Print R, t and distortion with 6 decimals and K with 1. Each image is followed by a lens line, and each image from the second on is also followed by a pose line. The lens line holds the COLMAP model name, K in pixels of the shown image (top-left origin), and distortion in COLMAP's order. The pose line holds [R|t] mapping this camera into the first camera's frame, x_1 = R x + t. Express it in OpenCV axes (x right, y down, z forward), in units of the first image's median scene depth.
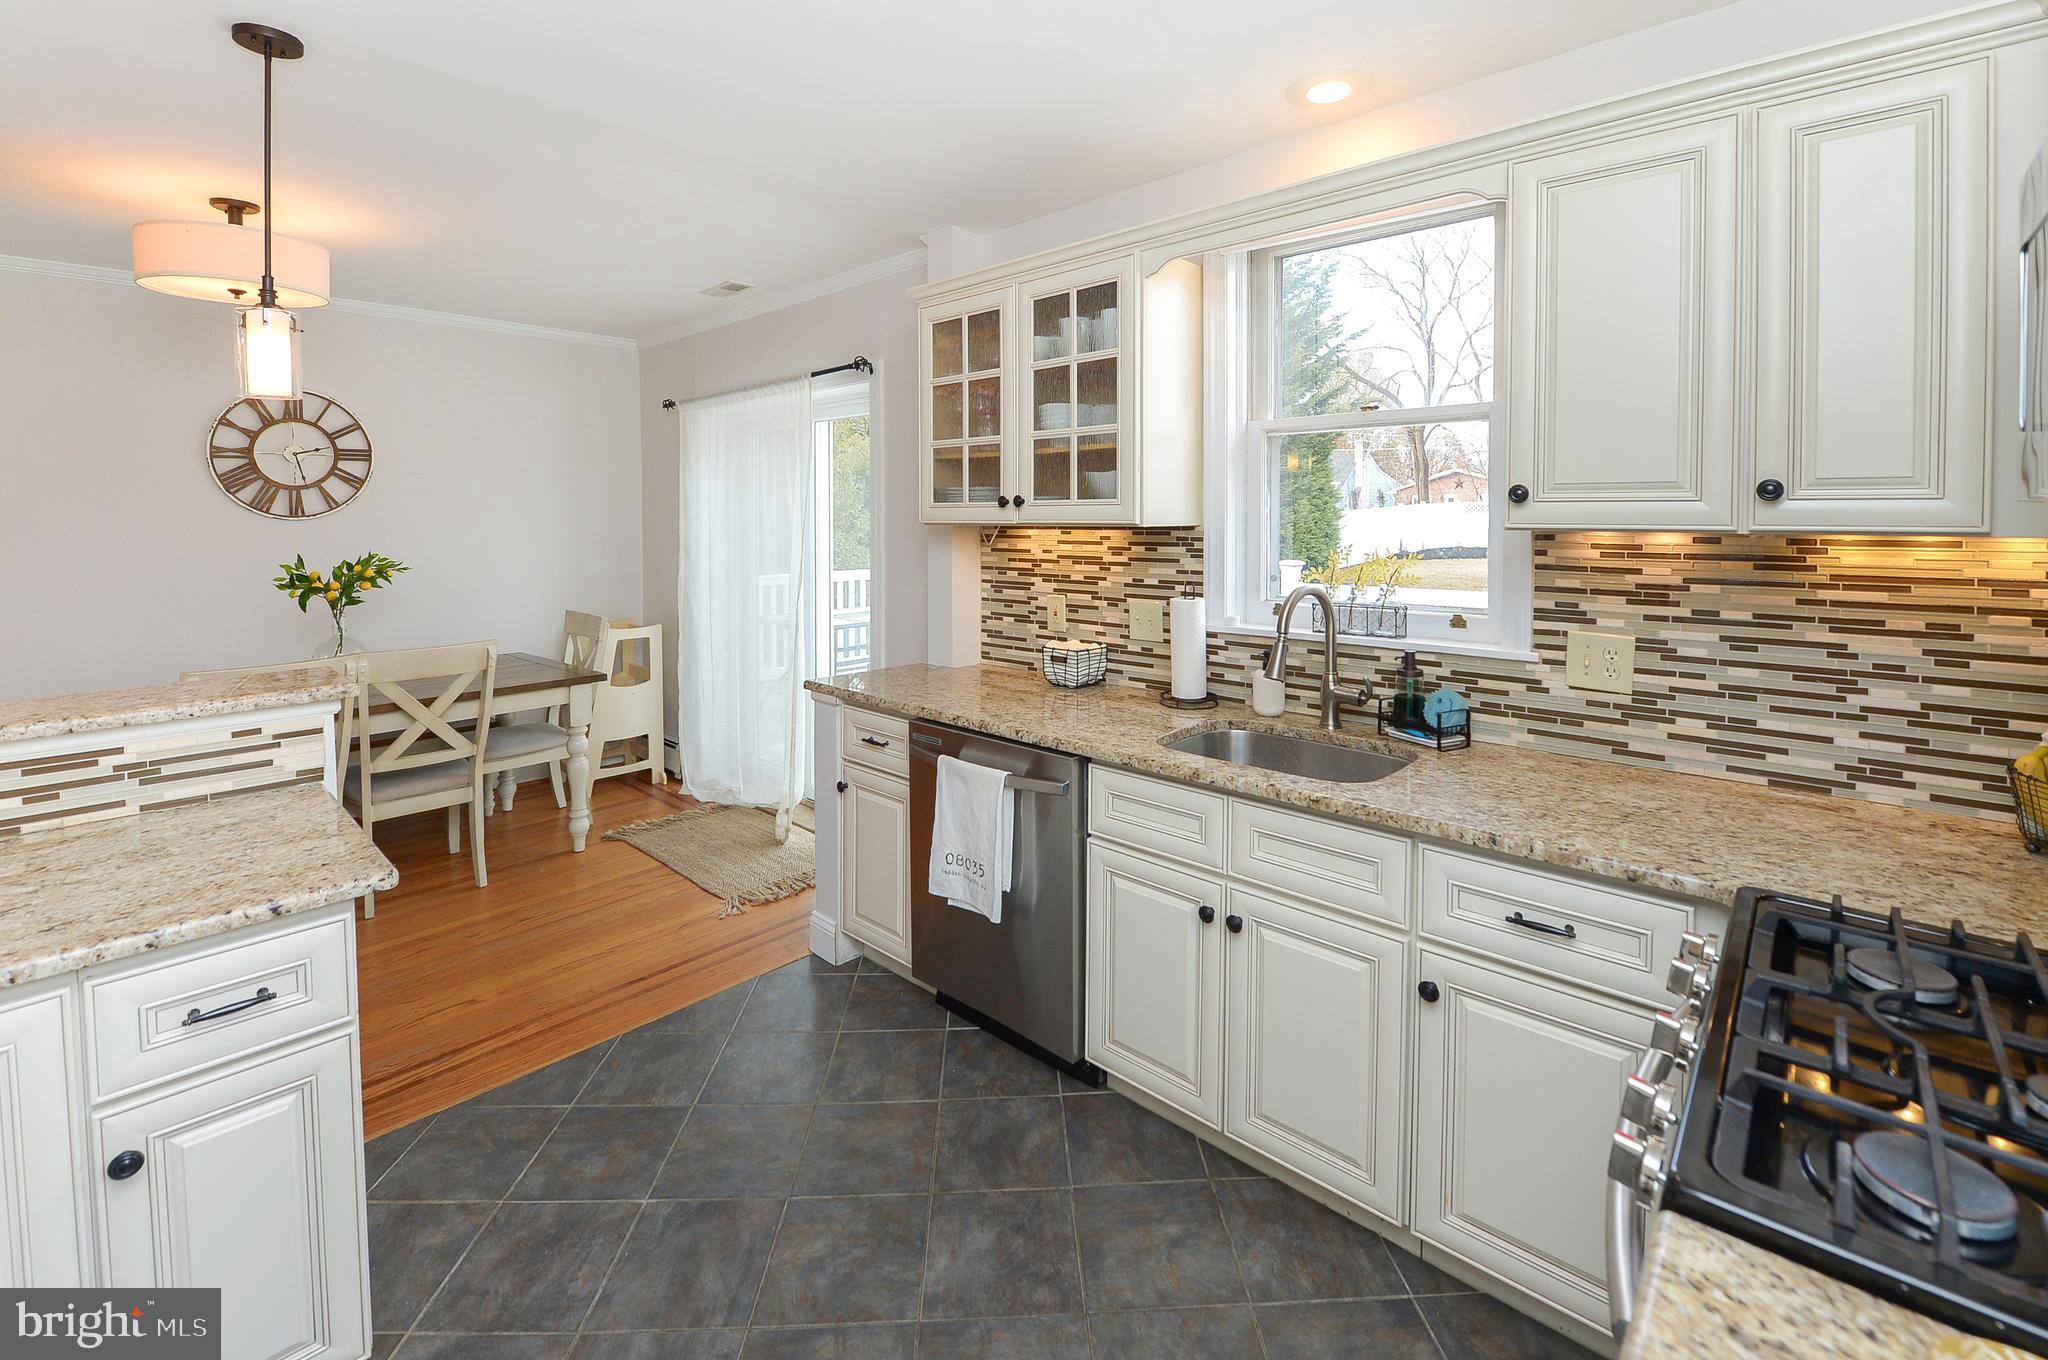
lens RADIAL K [[864.0, 0, 1029.6], [0, 864.0, 630.0], [0, 0, 1]] dist [-0.022725, -0.000479]
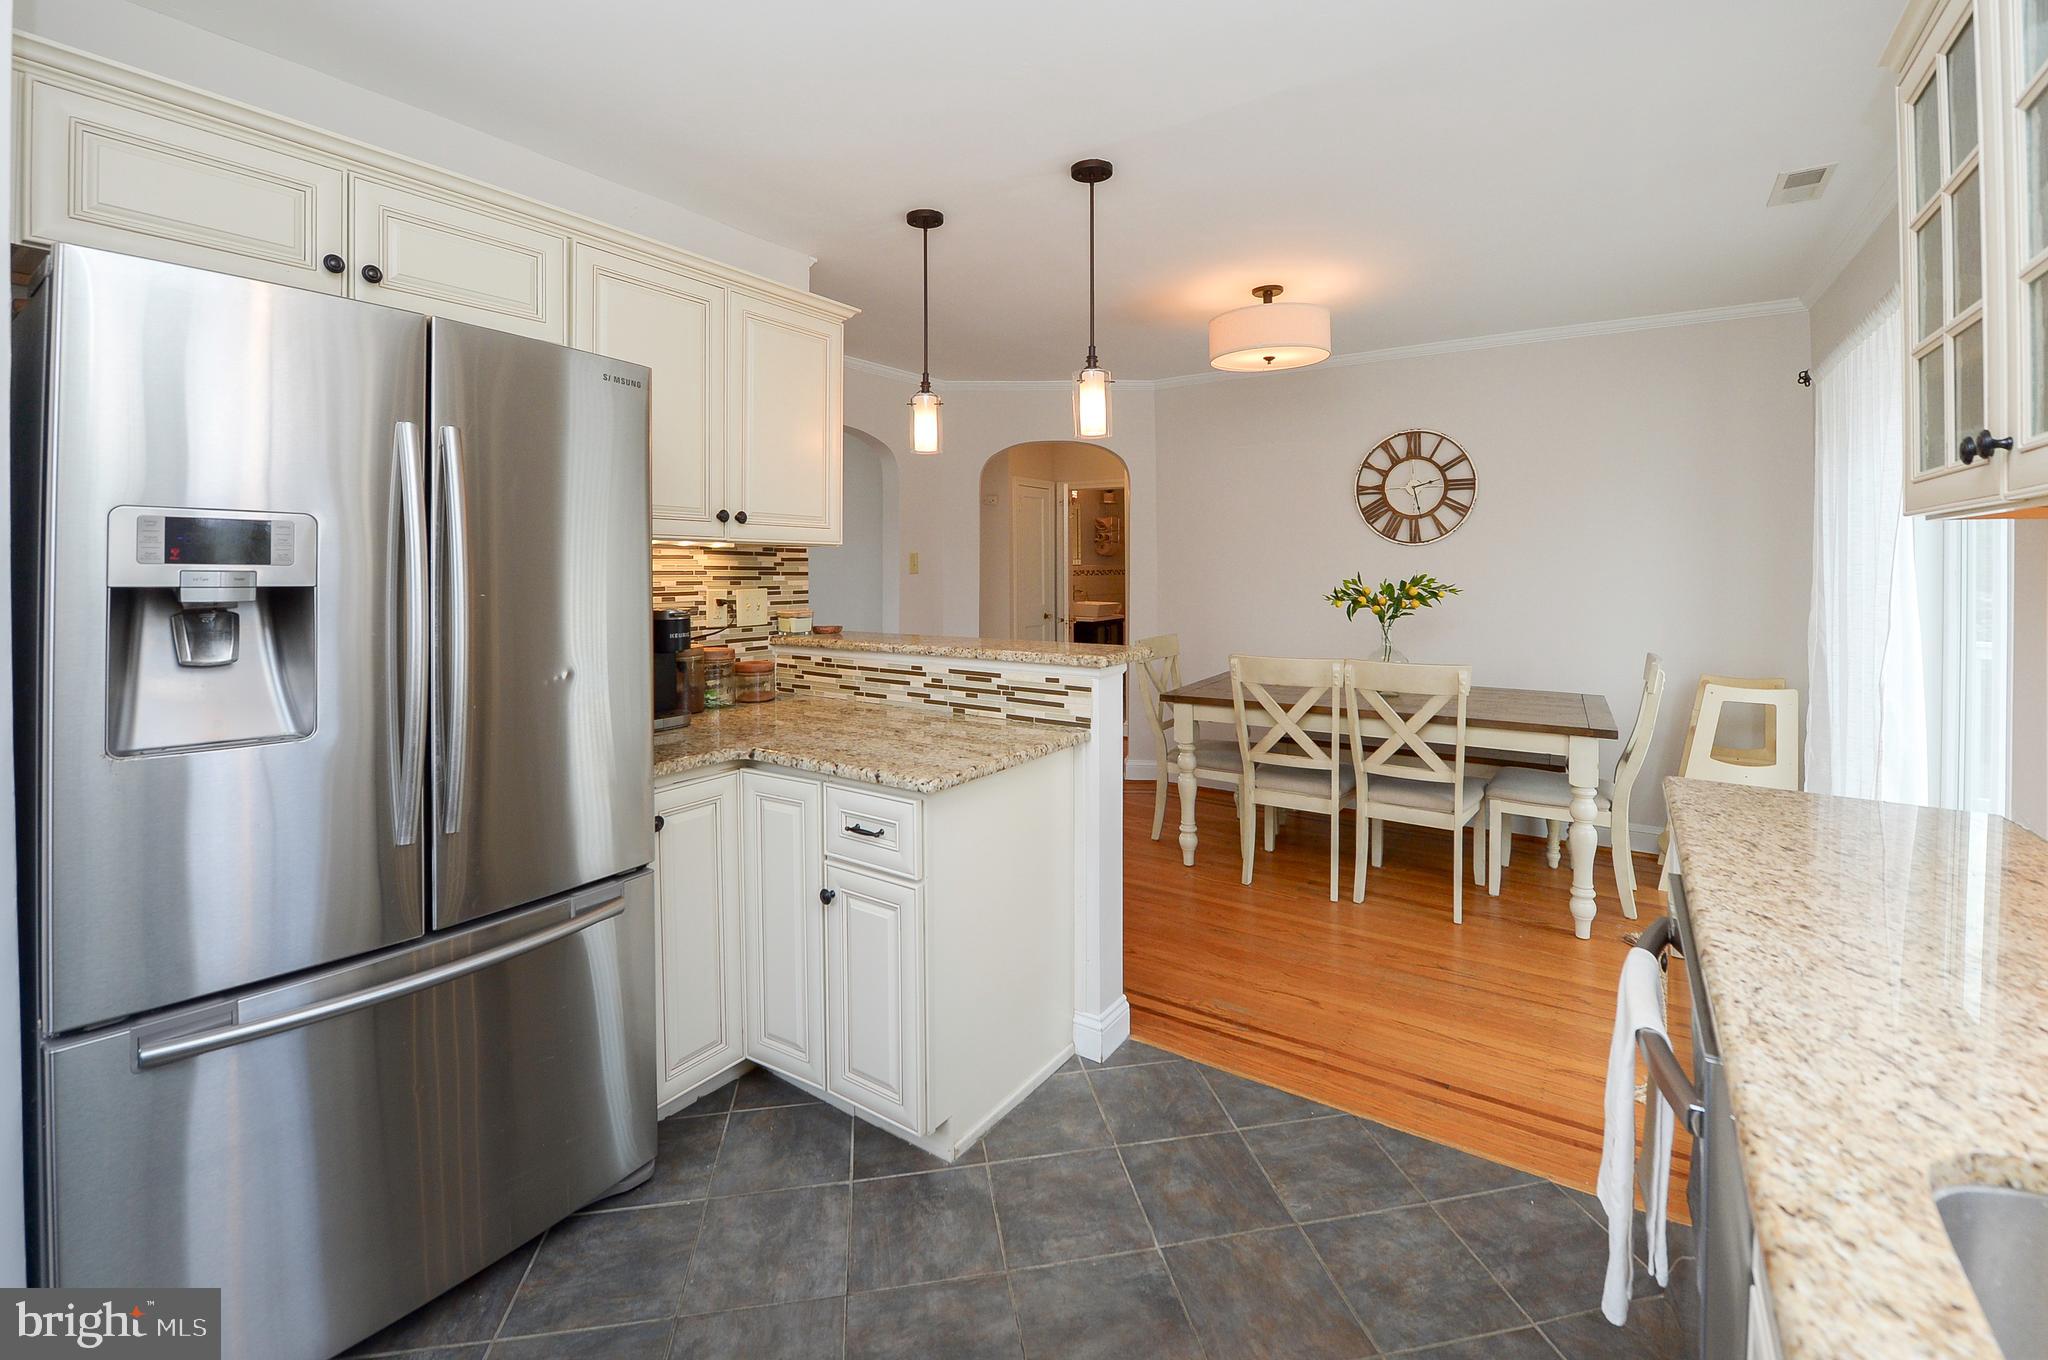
lens RADIAL K [[864.0, 0, 1029.6], [0, 864.0, 630.0], [0, 0, 1]] dist [-0.022725, -0.000479]
pose [[0.141979, 0.076458, -0.986913, 0.223917], [-0.131483, 0.989635, 0.057753, -0.017844], [0.981099, 0.121562, 0.150560, 0.361714]]
